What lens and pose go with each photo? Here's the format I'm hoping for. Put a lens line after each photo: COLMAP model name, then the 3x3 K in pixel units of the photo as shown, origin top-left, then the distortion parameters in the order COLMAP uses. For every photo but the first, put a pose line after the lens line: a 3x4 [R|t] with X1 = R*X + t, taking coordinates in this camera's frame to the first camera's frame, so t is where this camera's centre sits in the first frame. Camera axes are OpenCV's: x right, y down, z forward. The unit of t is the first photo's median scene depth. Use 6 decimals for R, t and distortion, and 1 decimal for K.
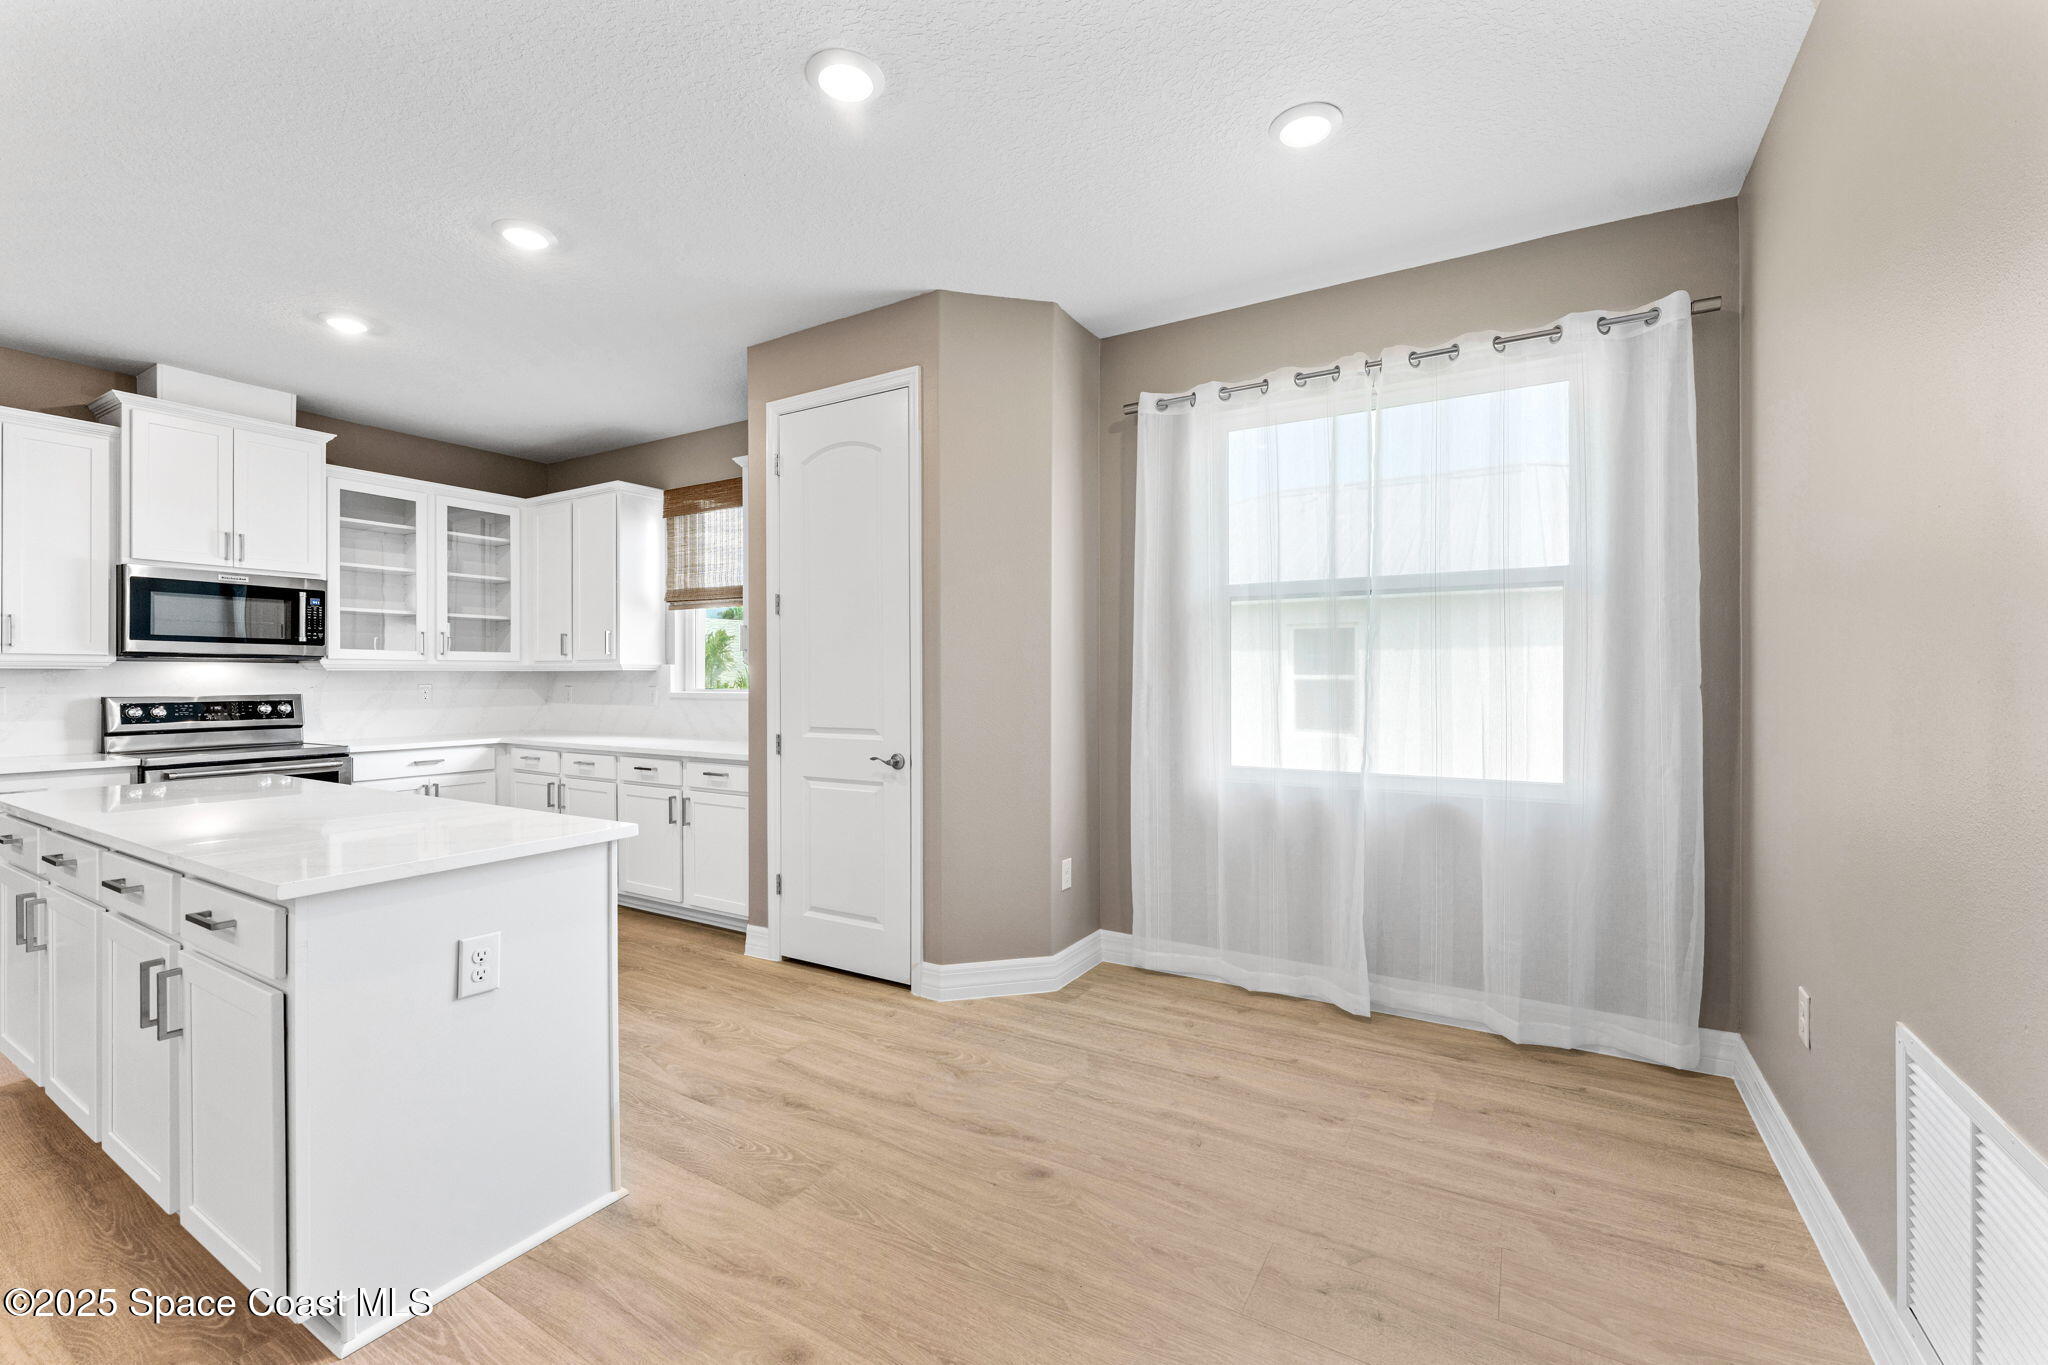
lens RADIAL K [[820.1, 0, 1018.3], [0, 820.1, 674.9], [0, 0, 1]] dist [-0.001280, 0.000079]
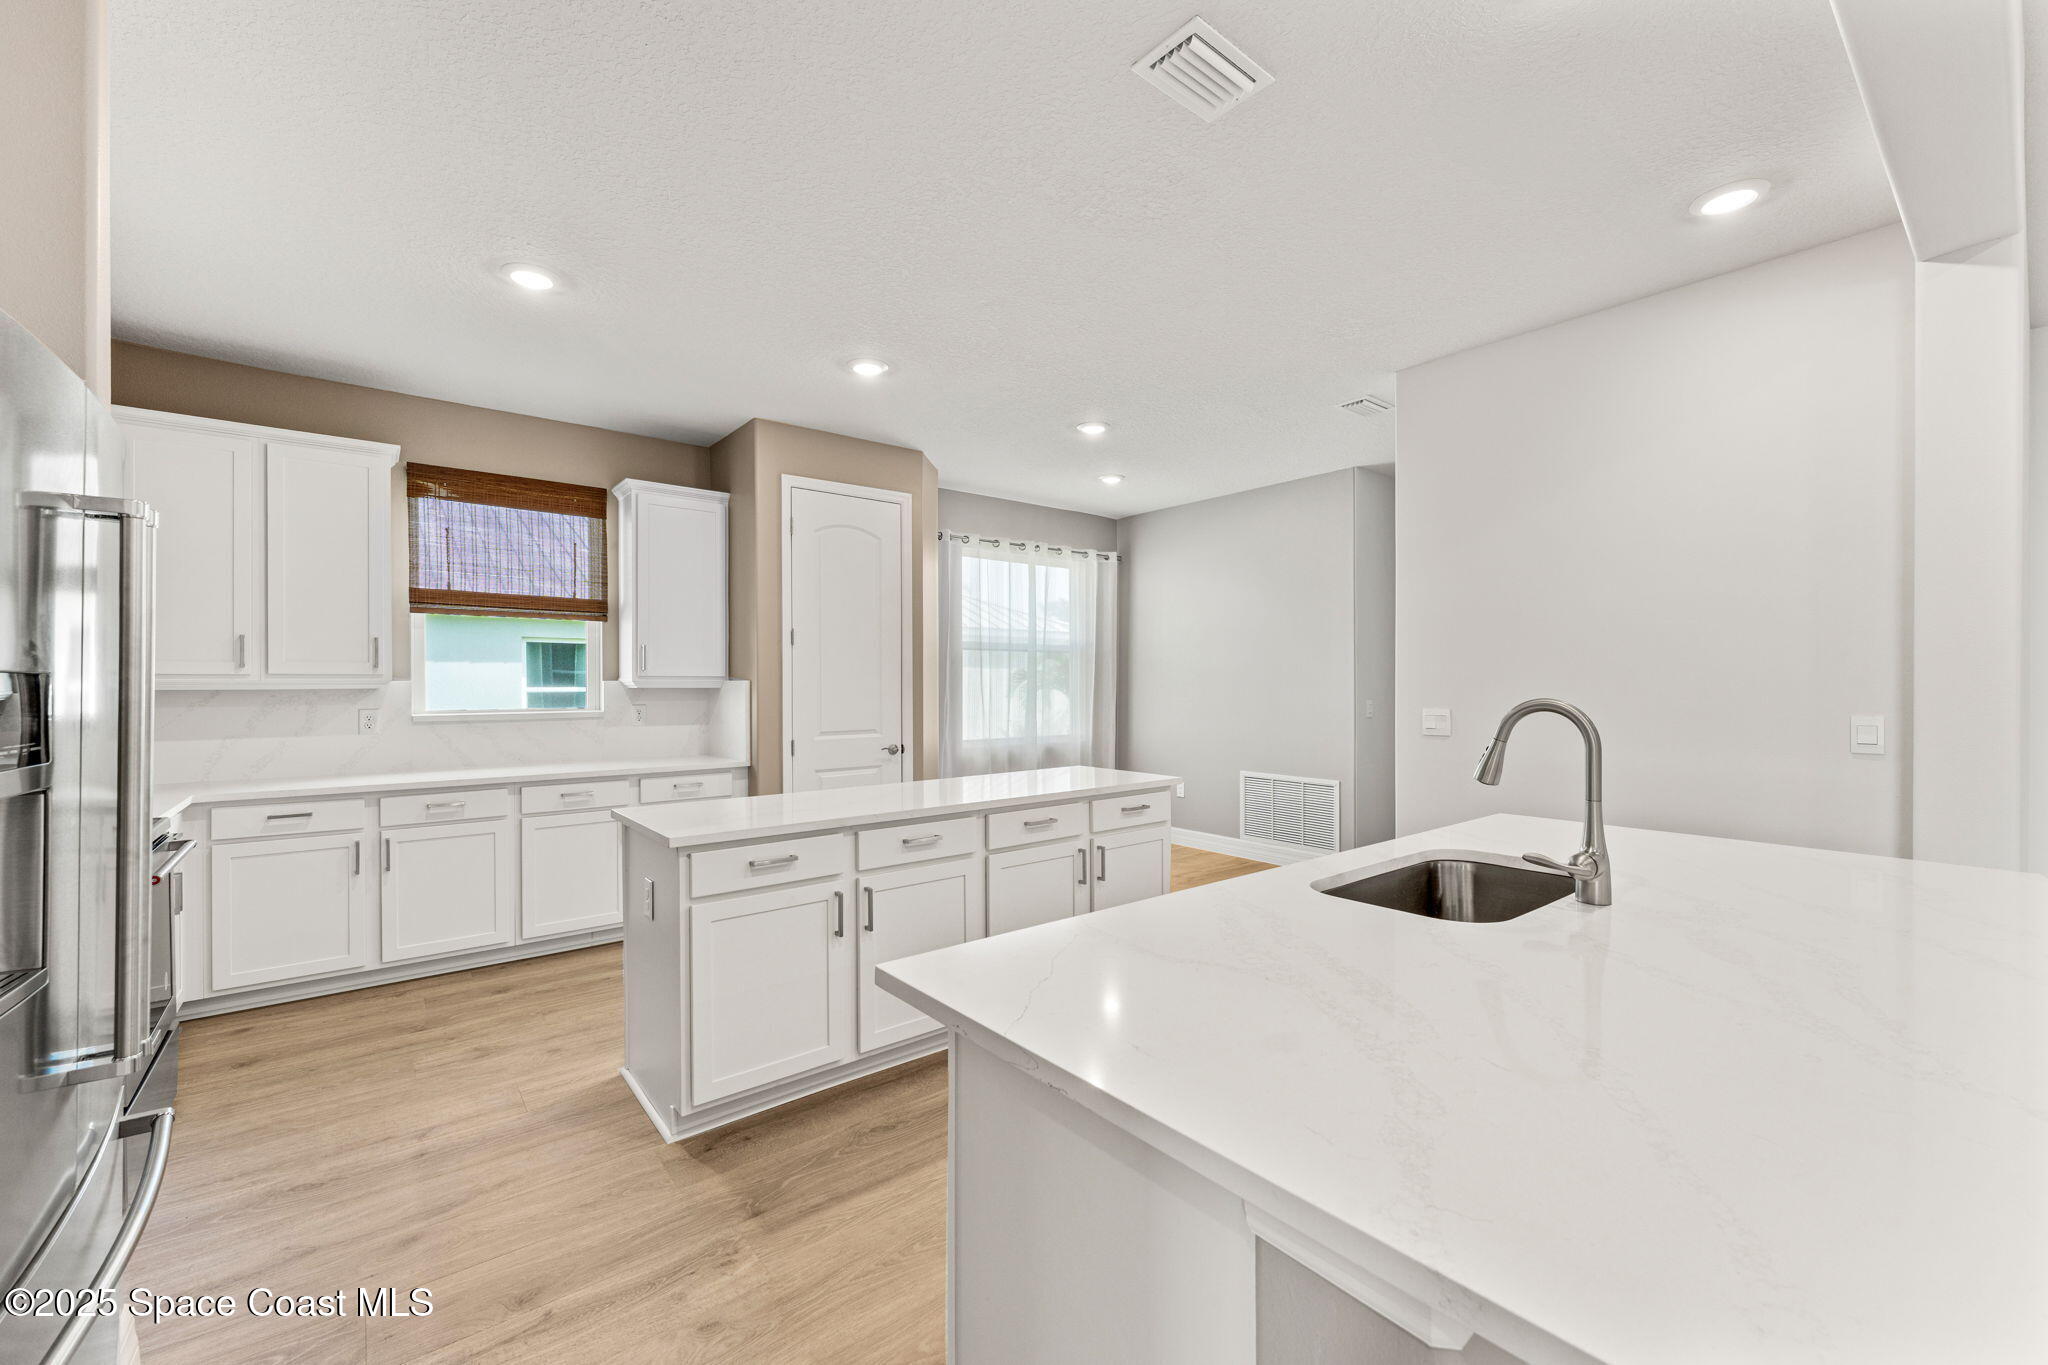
lens RADIAL K [[820.1, 0, 1030.8], [0, 820.1, 688.1], [0, 0, 1]] dist [-0.001280, 0.000079]
pose [[0.343559, -0.003889, 0.939123, -1.323353], [-0.002965, 0.999982, 0.005225, -0.015516], [-0.939127, -0.004580, 0.343541, 0.217707]]
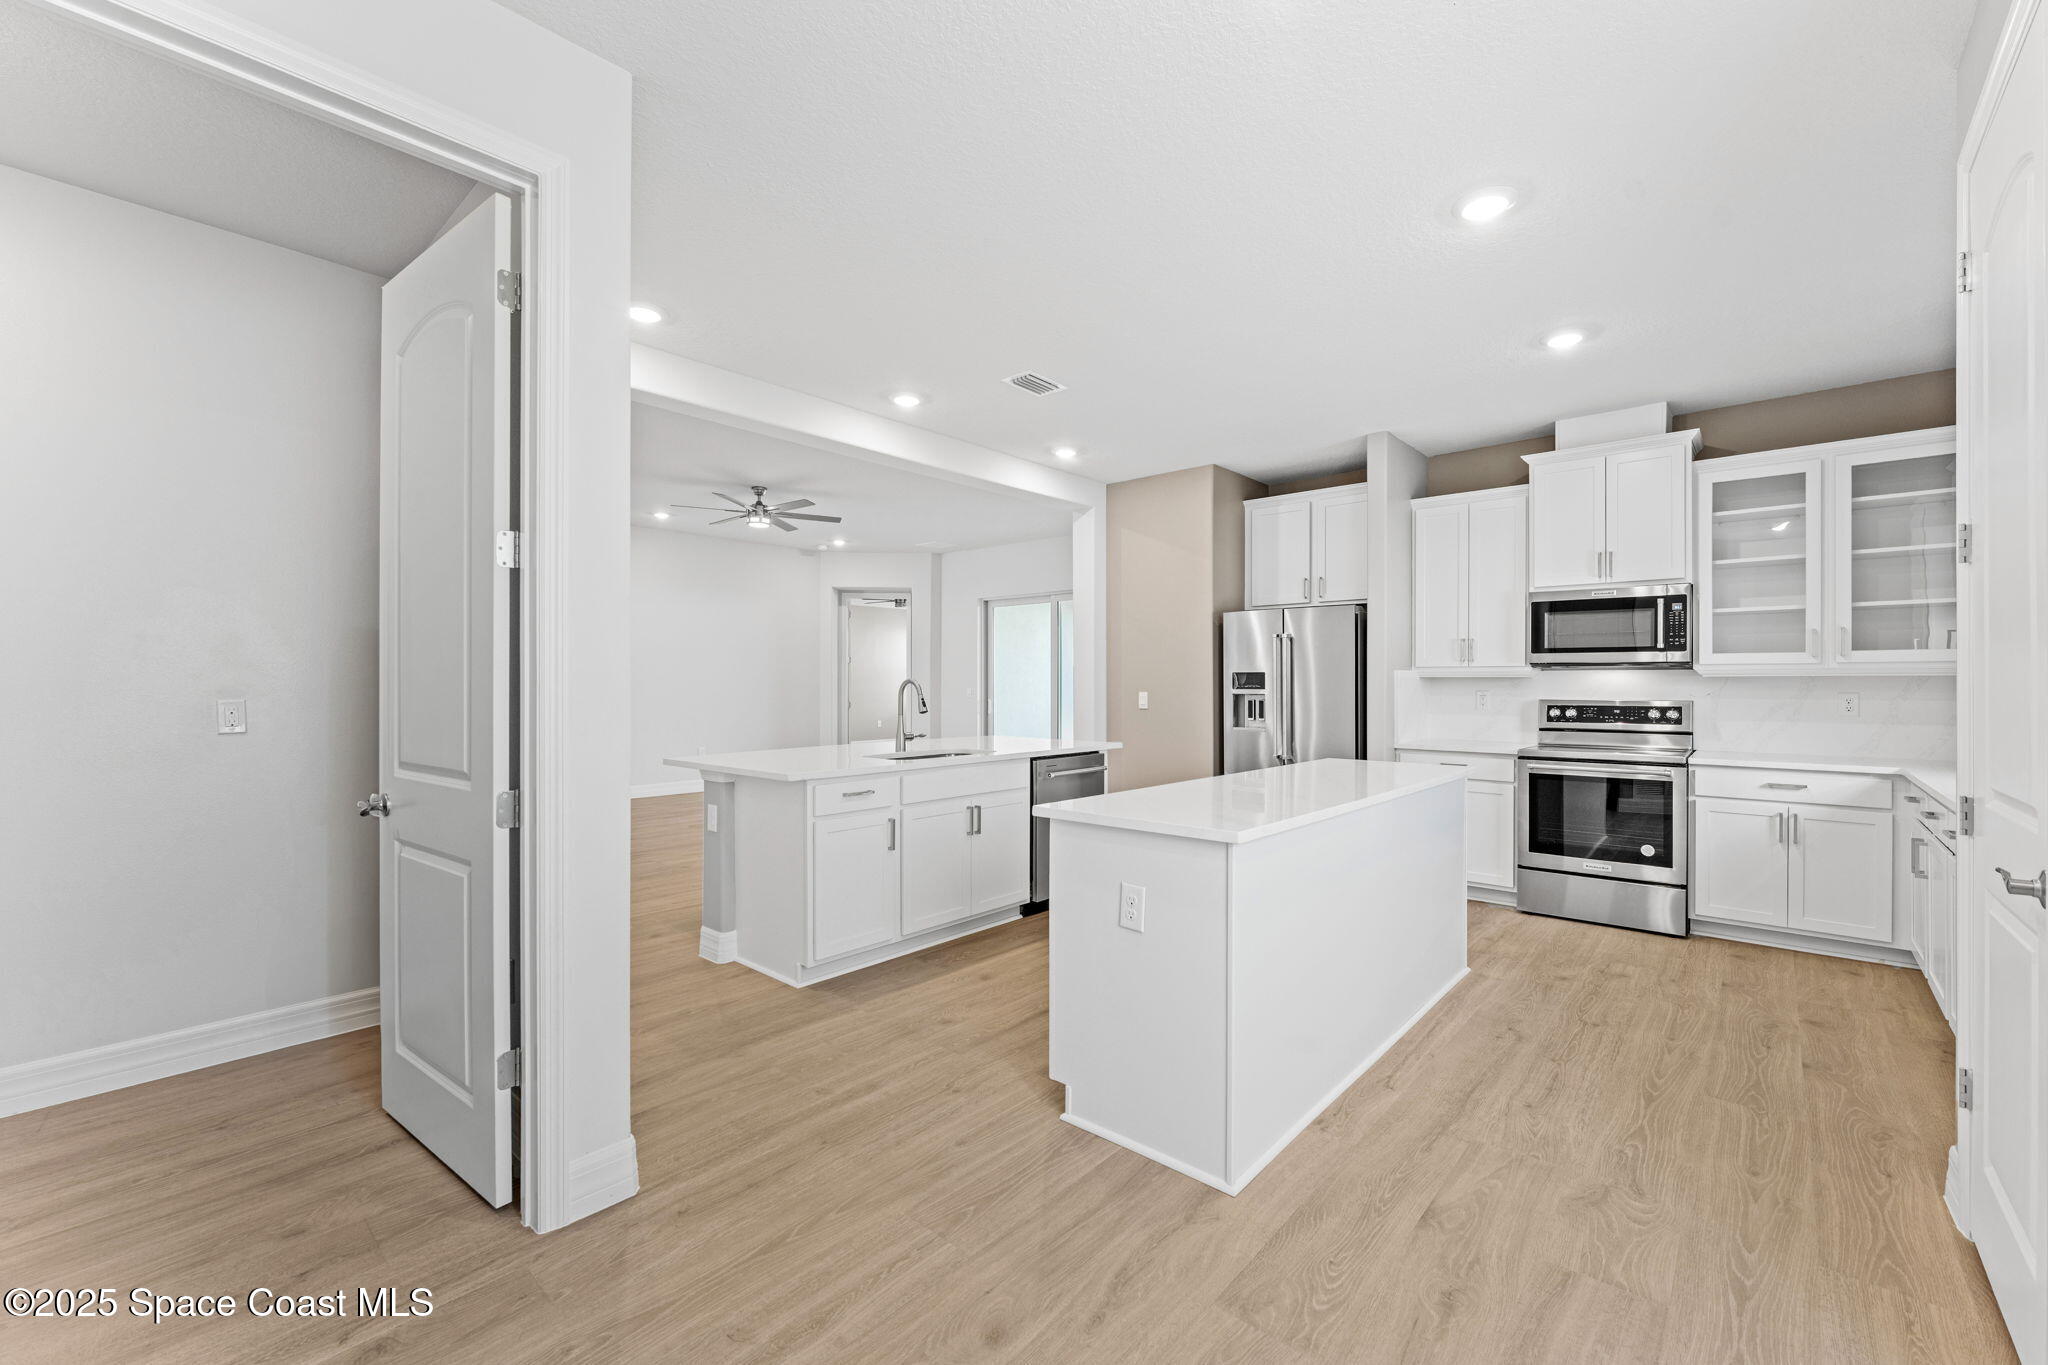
lens RADIAL K [[836.9, 0, 1053.8], [0, 836.9, 687.4], [0, 0, 1]] dist [-0.004633, 0.001102]
pose [[-0.181961, 0.007439, -0.983278, 0.311771], [0.004812, 0.999966, 0.006675, -0.003702], [0.983294, -0.003517, -0.181990, 0.519880]]
